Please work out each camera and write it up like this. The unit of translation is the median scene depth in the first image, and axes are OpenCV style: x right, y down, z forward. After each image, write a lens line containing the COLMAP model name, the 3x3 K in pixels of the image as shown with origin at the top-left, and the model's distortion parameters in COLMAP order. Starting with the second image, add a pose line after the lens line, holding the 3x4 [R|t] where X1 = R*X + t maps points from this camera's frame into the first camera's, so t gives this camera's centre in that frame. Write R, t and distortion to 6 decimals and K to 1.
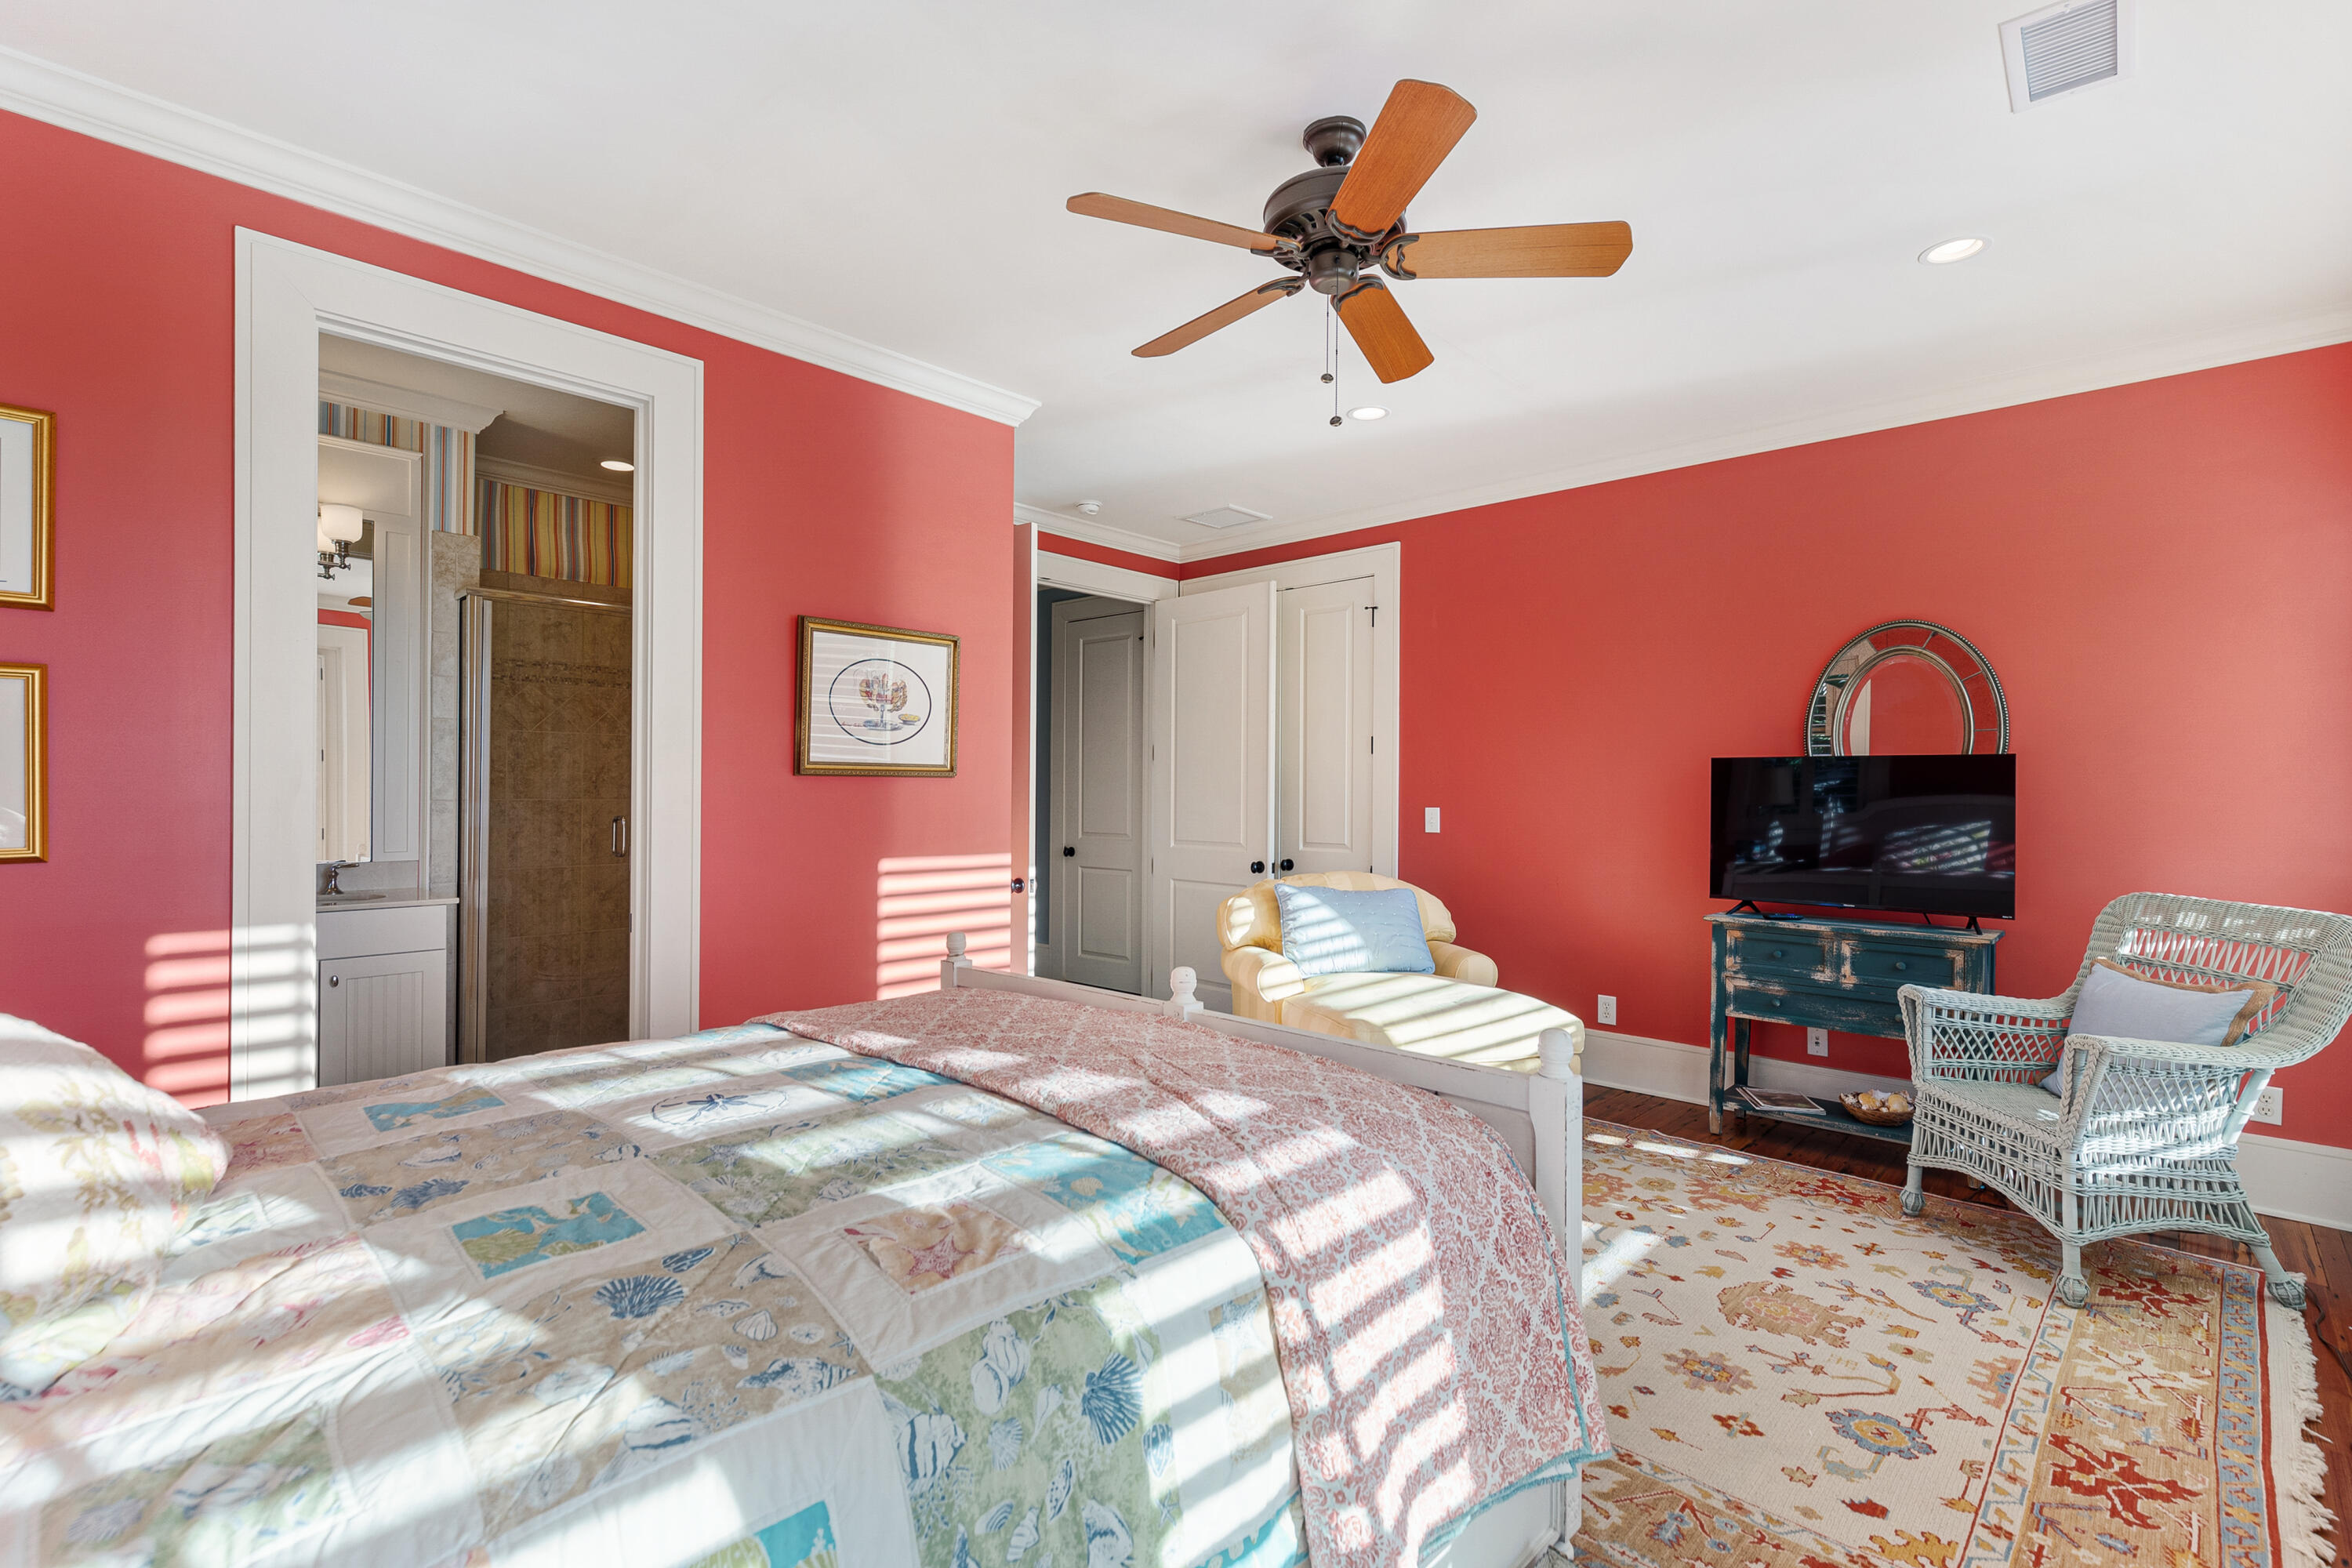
lens RADIAL K [[1076.8, 0, 1177.8], [0, 1076.8, 786.7], [0, 0, 1]] dist [0.003026, 0.000128]
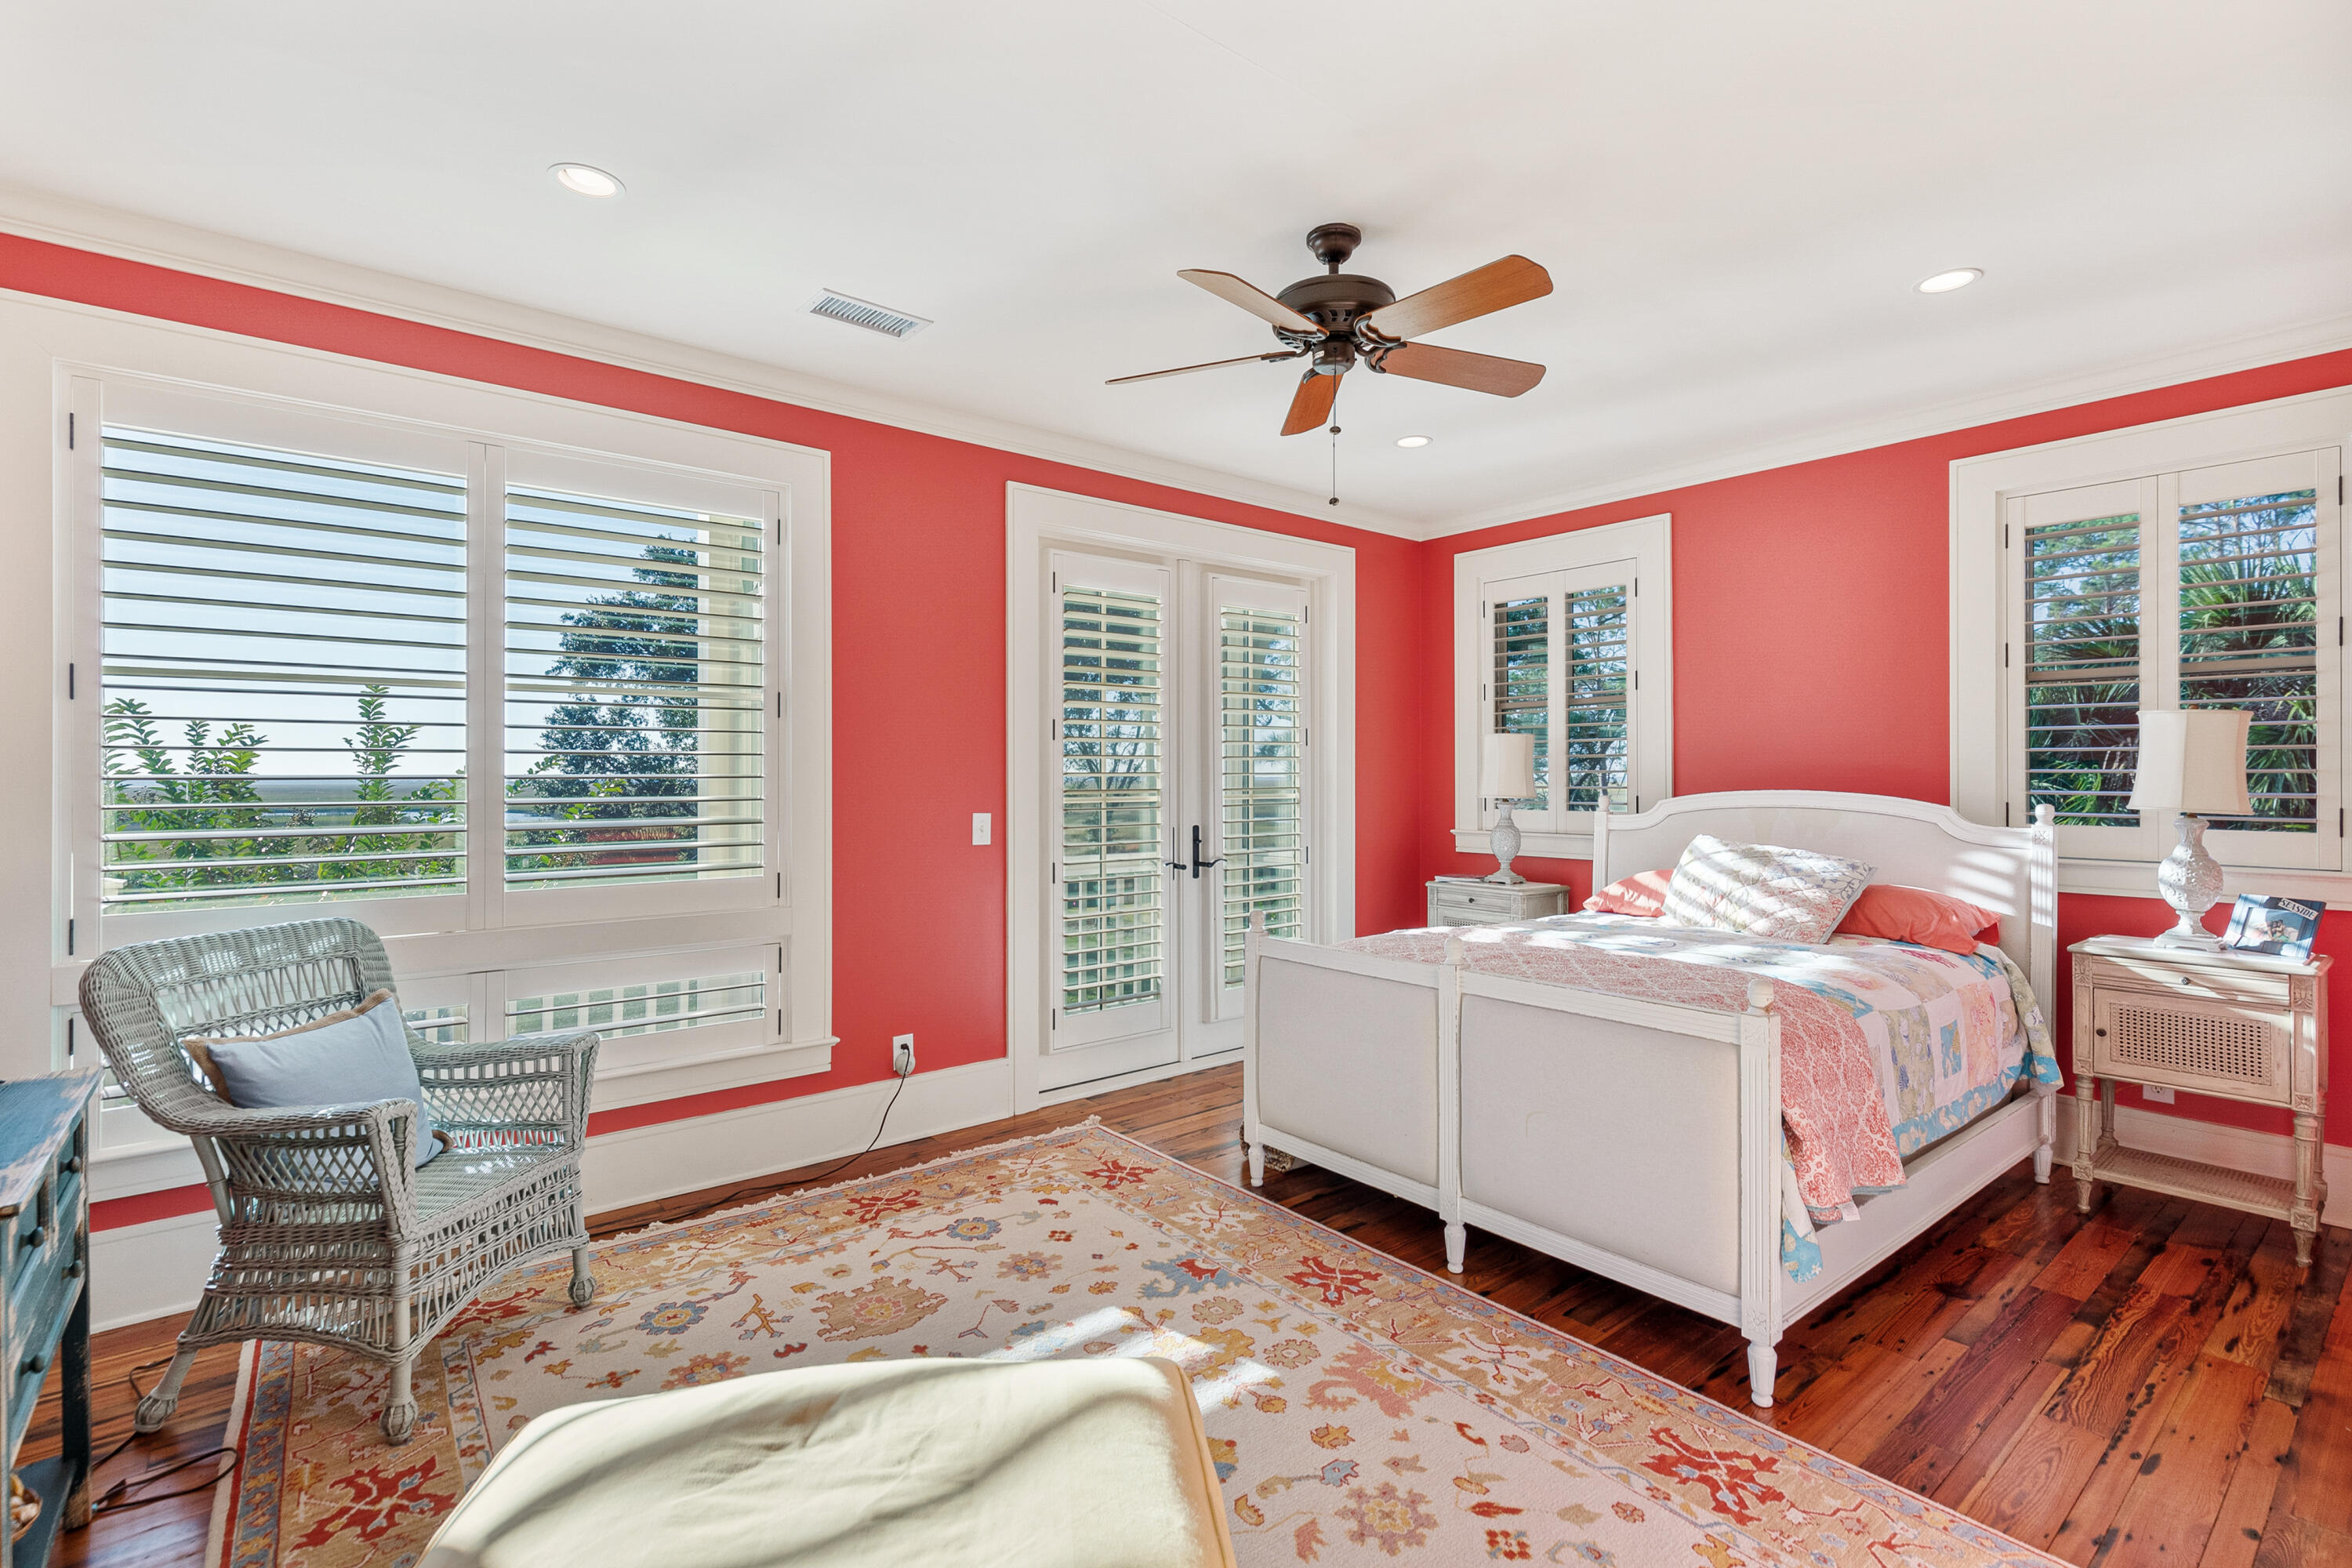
lens RADIAL K [[1076.8, 0, 1176.5], [0, 1076.8, 776.9], [0, 0, 1]] dist [0.003026, 0.000128]
pose [[-0.990404, -0.008374, 0.137949, 0.160016], [-0.008285, 0.999965, 0.001222, -0.030791], [-0.137954, 0.000068, -0.990439, 2.304486]]
